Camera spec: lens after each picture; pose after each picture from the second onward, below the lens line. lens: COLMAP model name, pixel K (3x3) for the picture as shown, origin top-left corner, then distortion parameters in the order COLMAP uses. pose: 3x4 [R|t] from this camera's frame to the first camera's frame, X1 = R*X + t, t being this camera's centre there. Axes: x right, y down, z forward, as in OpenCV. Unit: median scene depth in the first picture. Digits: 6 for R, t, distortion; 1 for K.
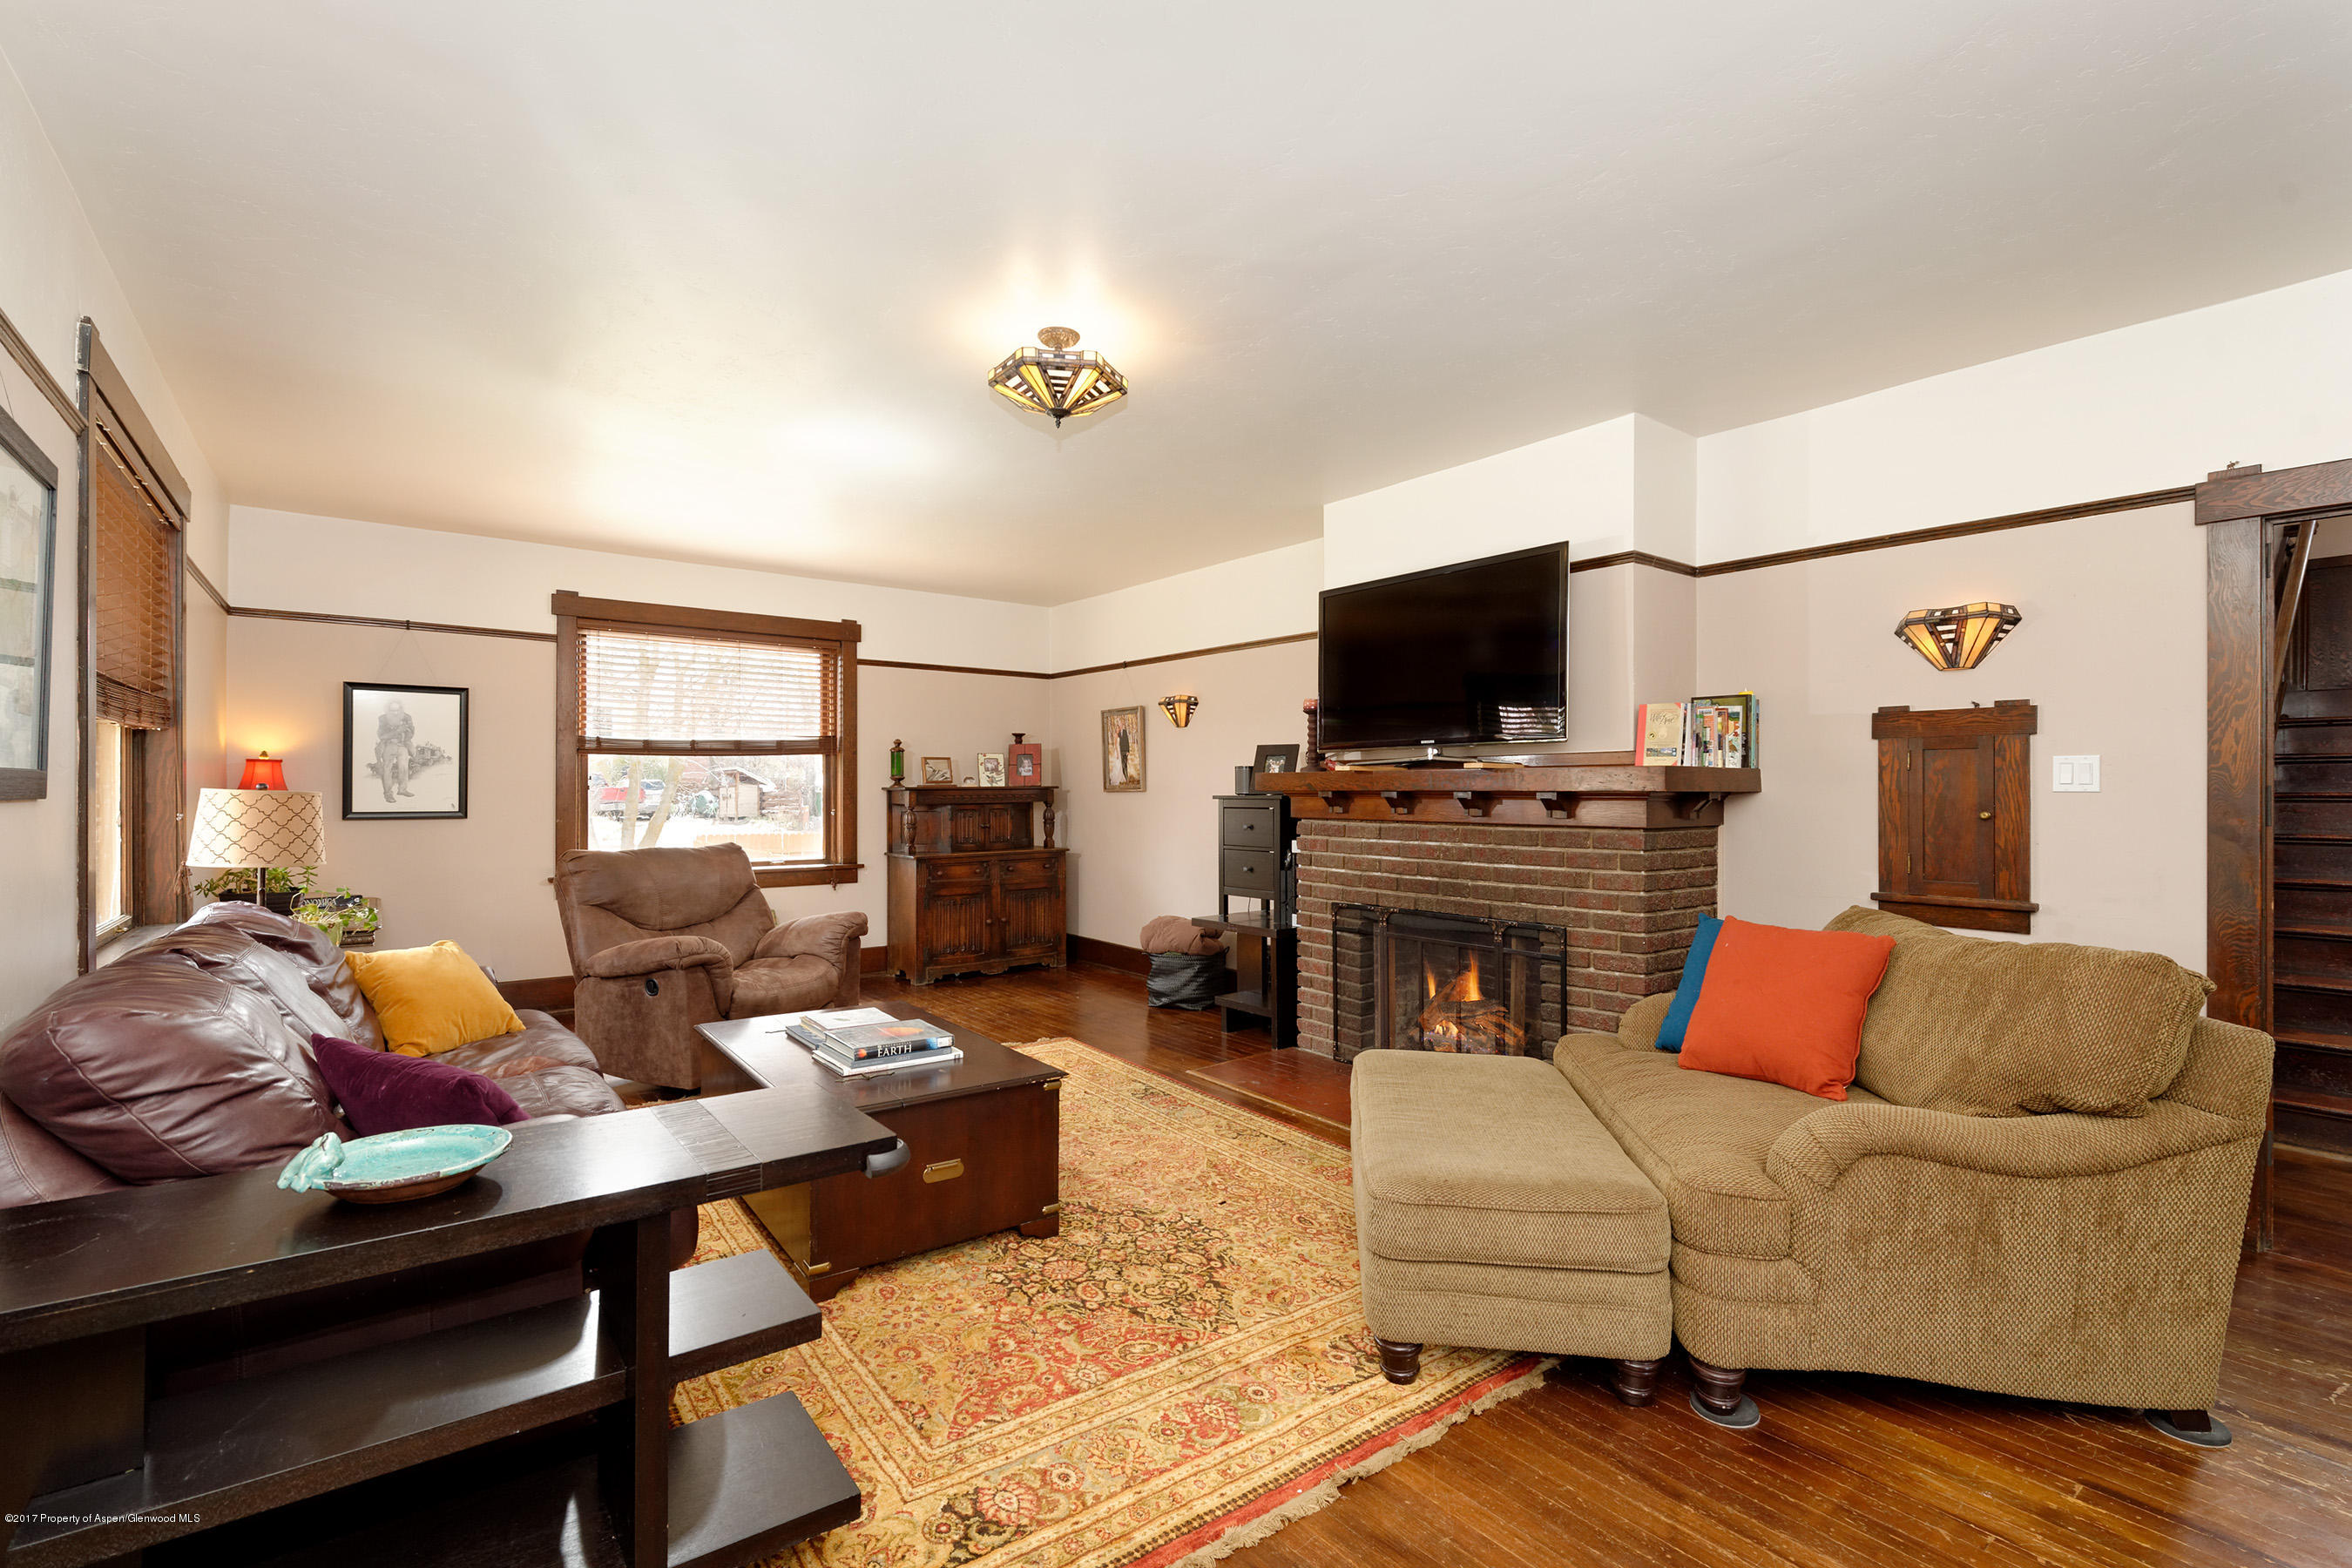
lens RADIAL K [[1029.2, 0, 1179.0], [0, 1029.2, 798.5], [0, 0, 1]] dist [-0.001381, -0.000516]
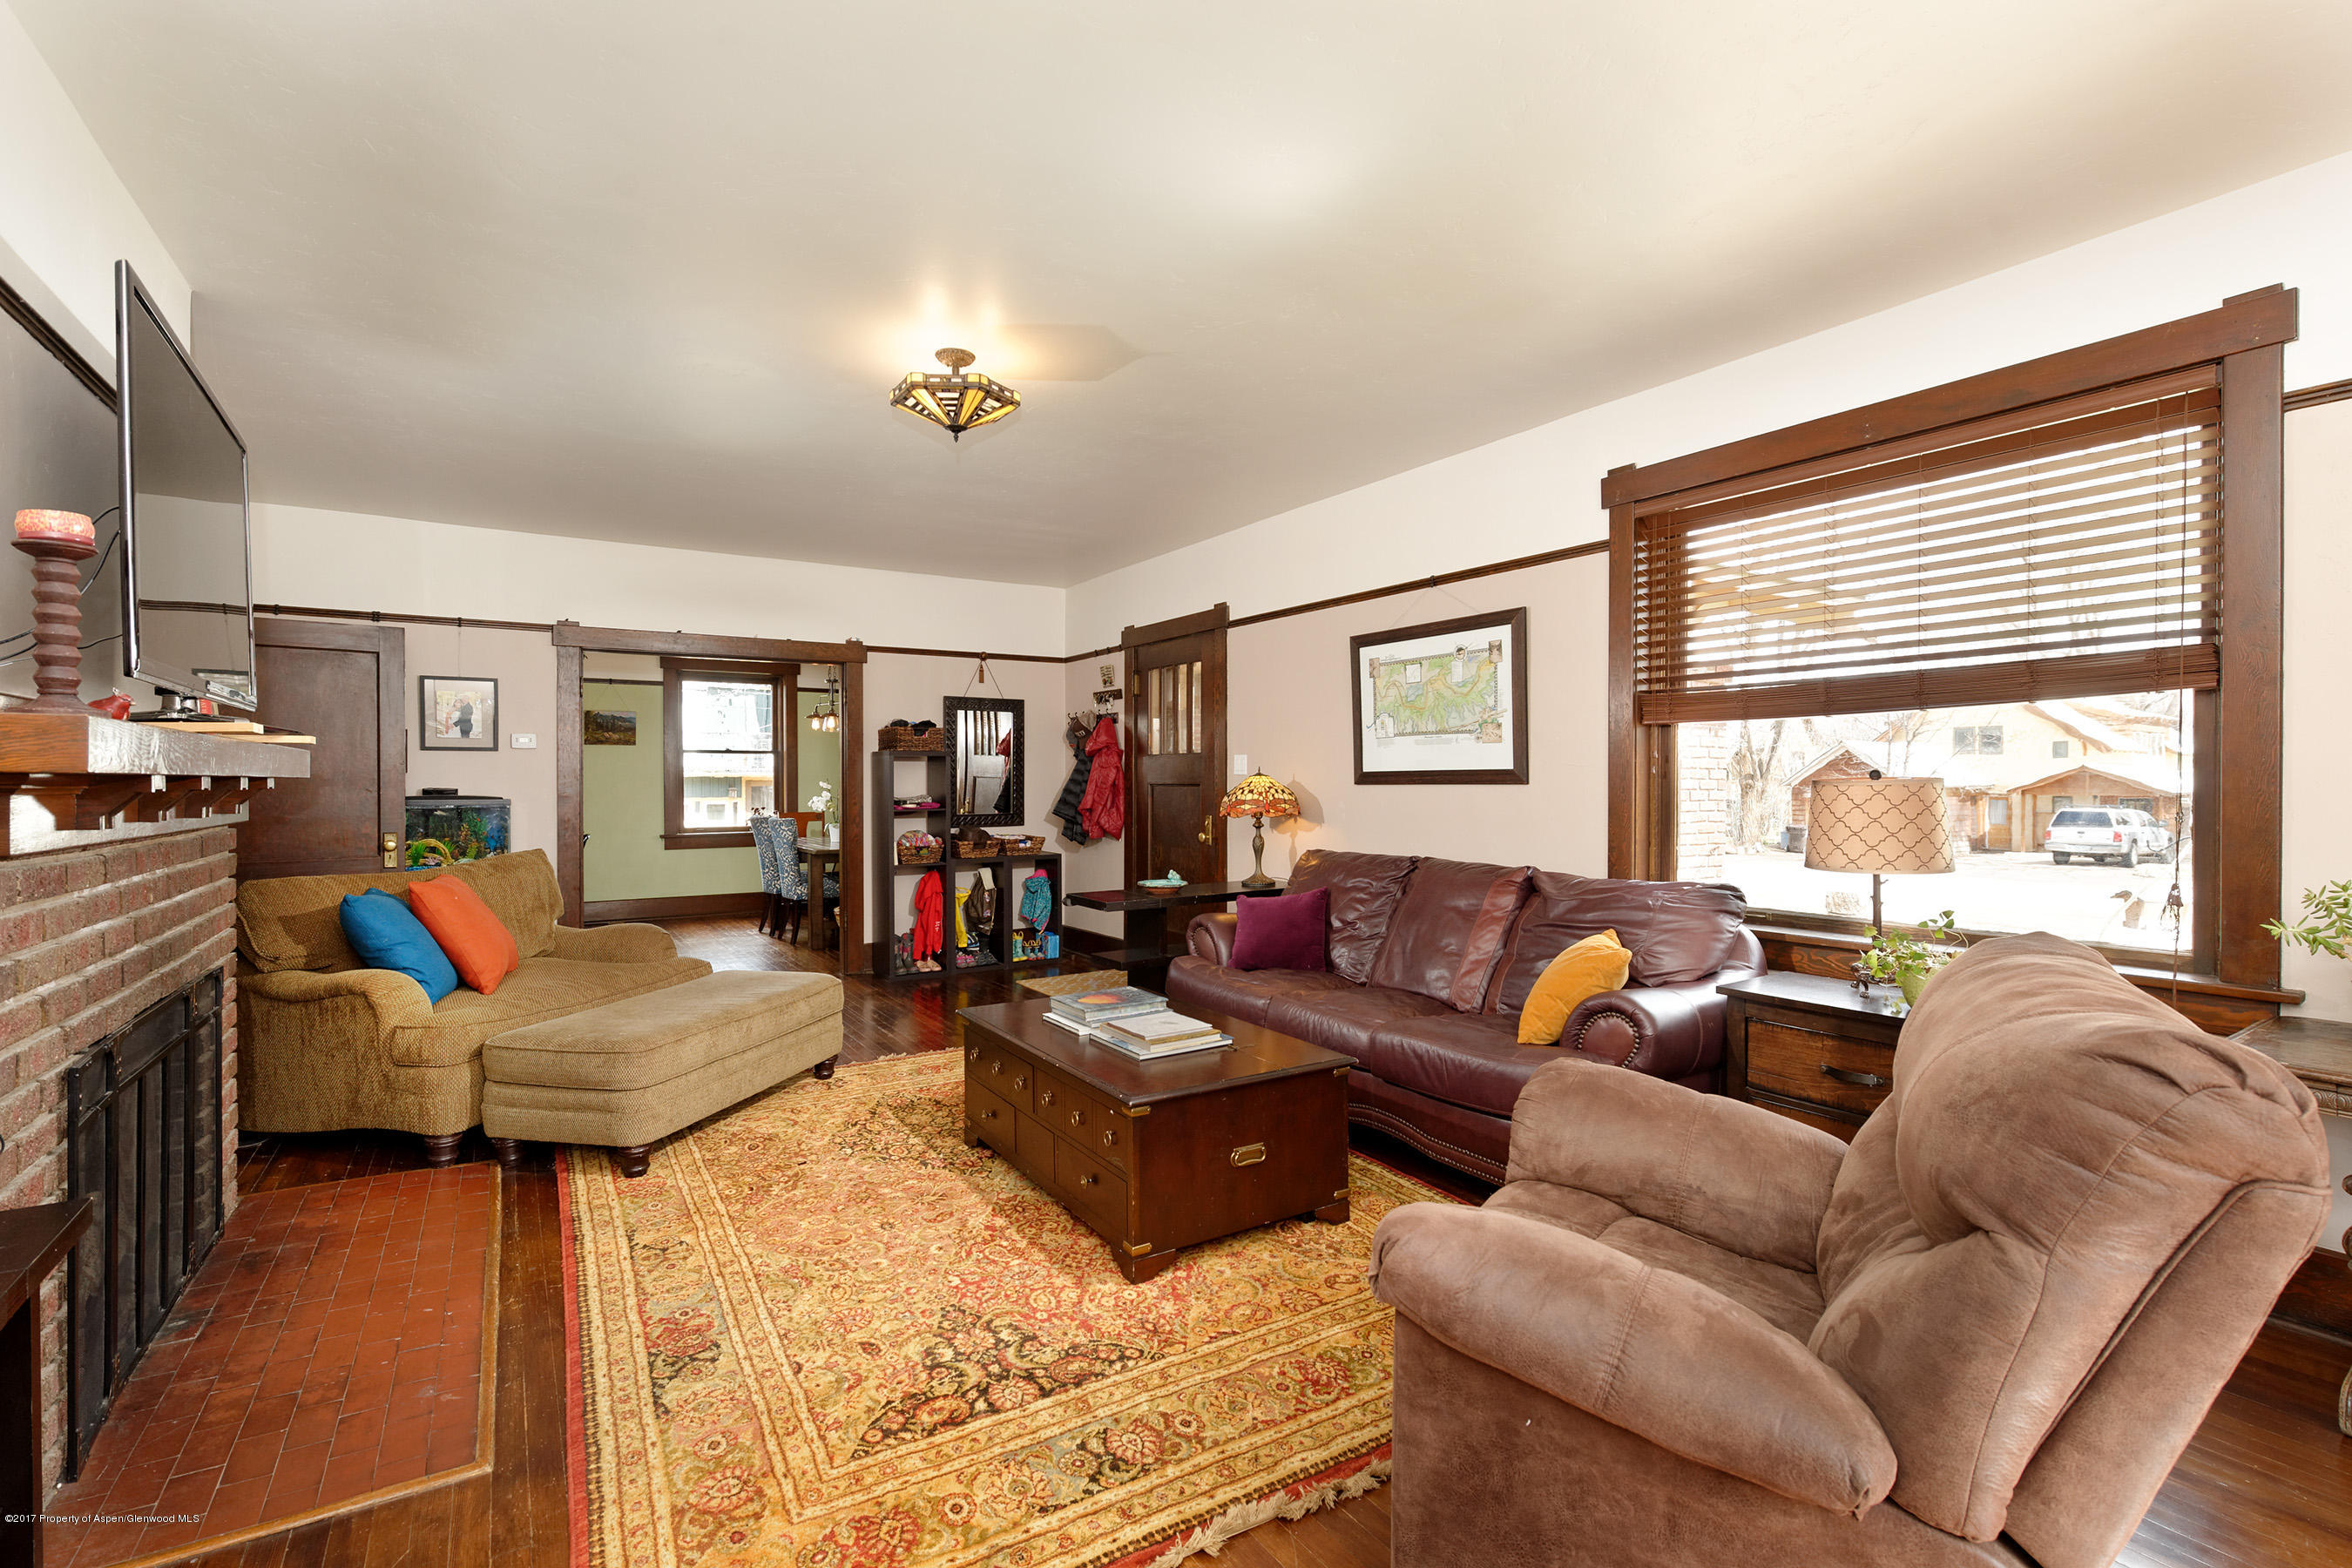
lens RADIAL K [[1029.2, 0, 1180.6], [0, 1029.2, 775.6], [0, 0, 1]] dist [-0.001381, -0.000516]
pose [[-0.996839, -0.007095, 0.079129, -0.337343], [-0.007367, 0.999968, -0.003142, -0.009836], [-0.079104, -0.003715, -0.996859, 1.586723]]
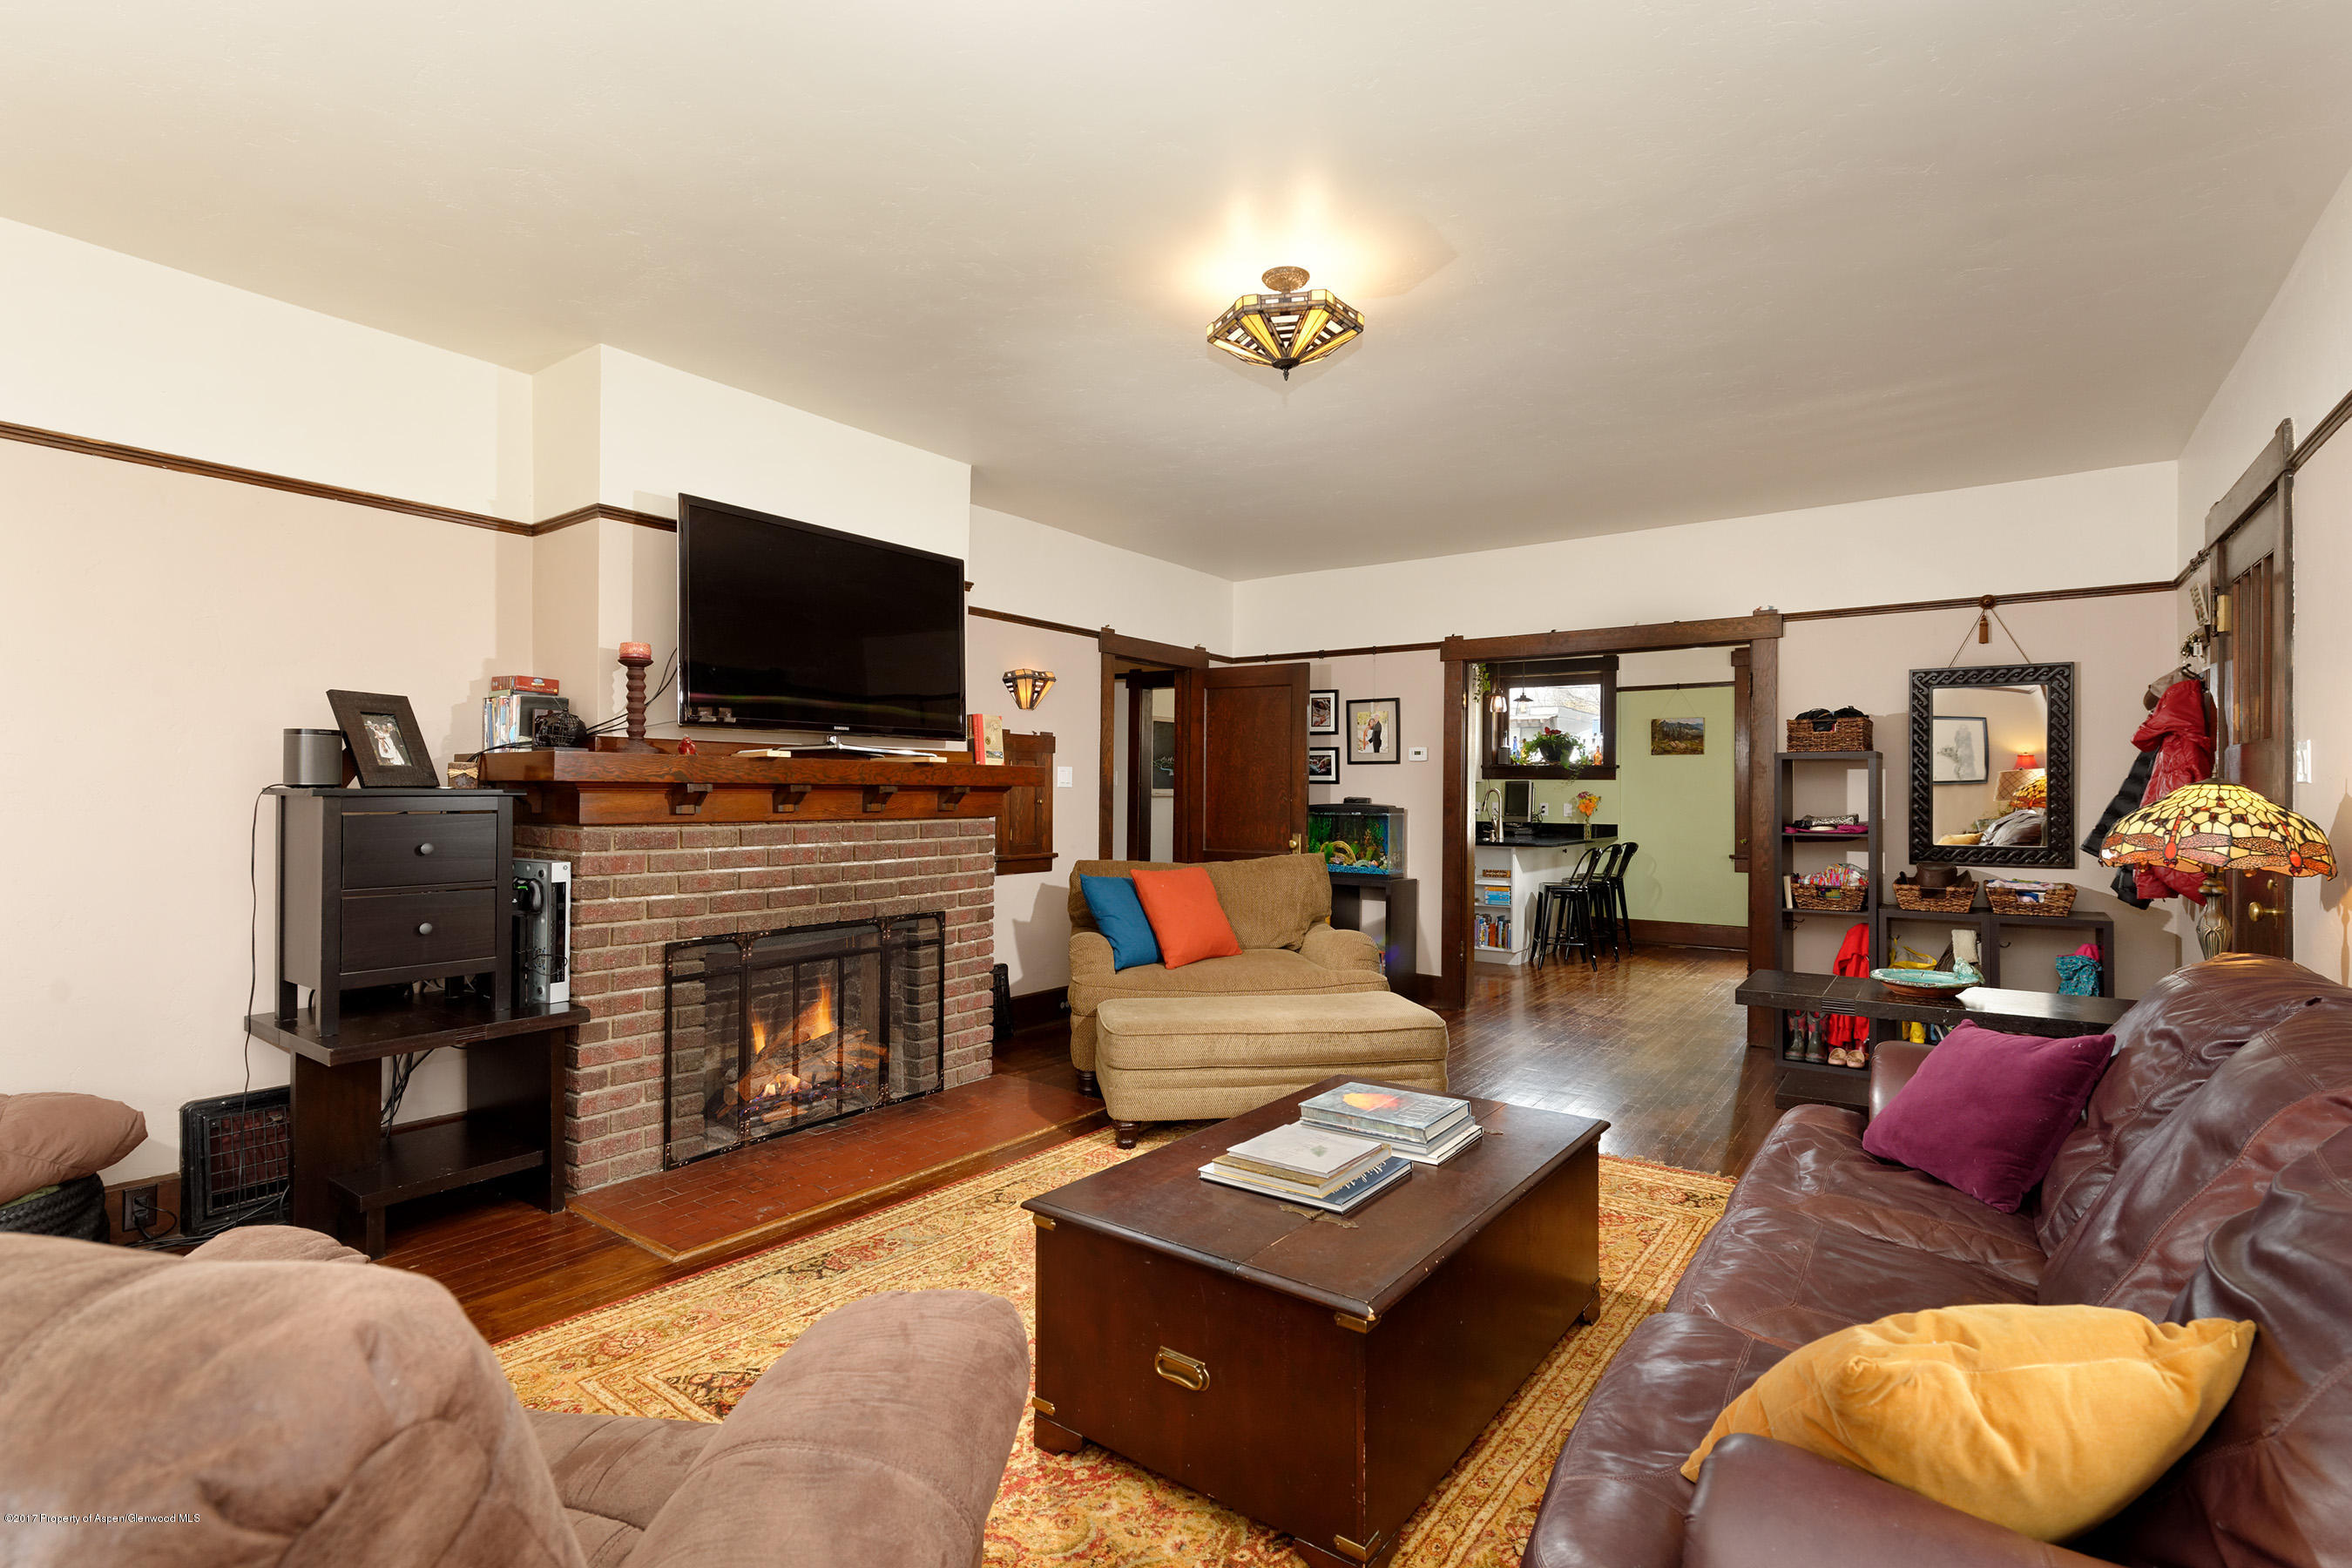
lens RADIAL K [[1107.5, 0, 1185.6], [0, 1107.5, 790.2], [0, 0, 1]] dist [0.005719, 0.000281]
pose [[-0.288113, -0.010165, 0.957542, -0.783305], [-0.007866, 0.999935, 0.008248, -0.013441], [-0.957564, -0.005155, -0.288174, 1.039595]]
